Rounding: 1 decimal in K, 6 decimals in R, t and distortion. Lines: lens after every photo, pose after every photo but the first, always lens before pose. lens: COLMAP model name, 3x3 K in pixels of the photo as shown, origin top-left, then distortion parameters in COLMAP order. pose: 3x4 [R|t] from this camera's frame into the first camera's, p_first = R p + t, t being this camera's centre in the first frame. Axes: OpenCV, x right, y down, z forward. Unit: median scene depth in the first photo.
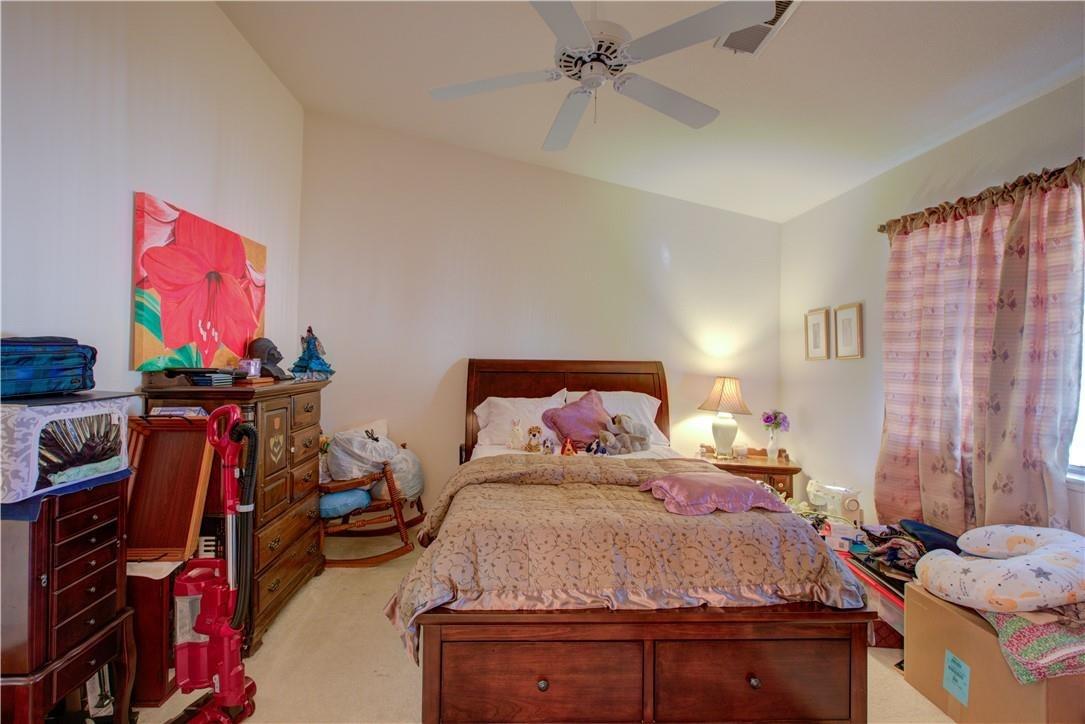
lens RADIAL K [[492.5, 0, 542.5], [0, 492.5, 362.0], [0, 0, 1]] dist [-0.001473, 0.000465]
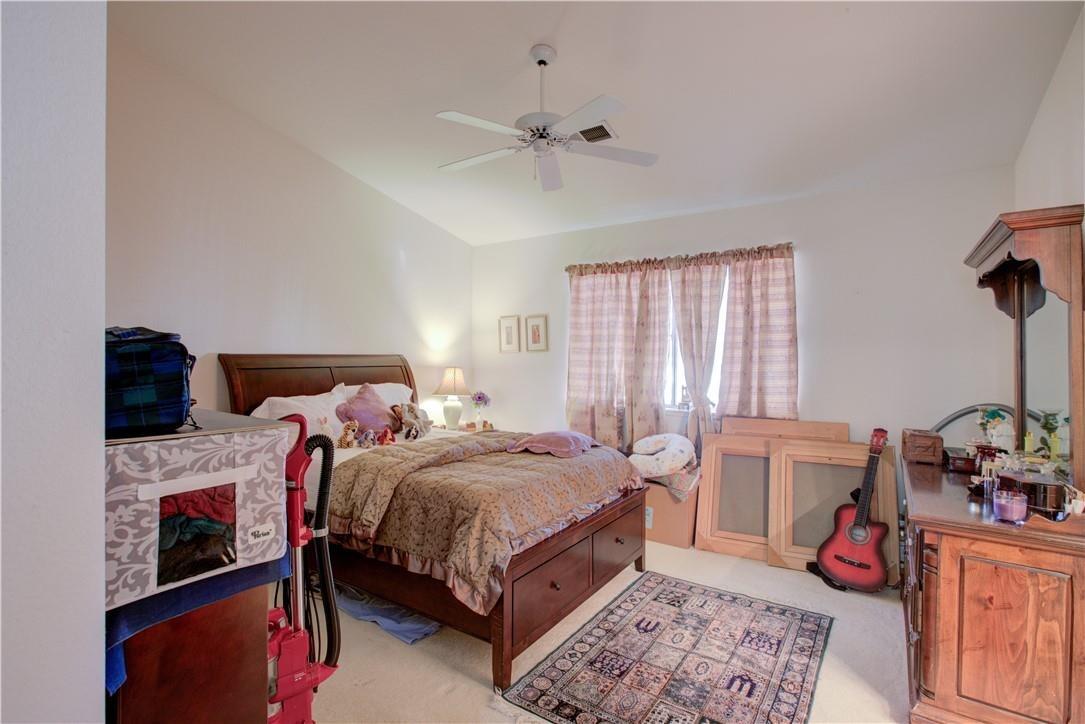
lens RADIAL K [[503.4, 0, 538.8], [0, 503.4, 369.7], [0, 0, 1]] dist [0.000342, 0.000705]
pose [[0.591422, -0.032001, 0.805727, -0.715509], [0.005202, 0.999343, 0.035873, -0.009338], [-0.806346, -0.017025, 0.591200, 0.124986]]
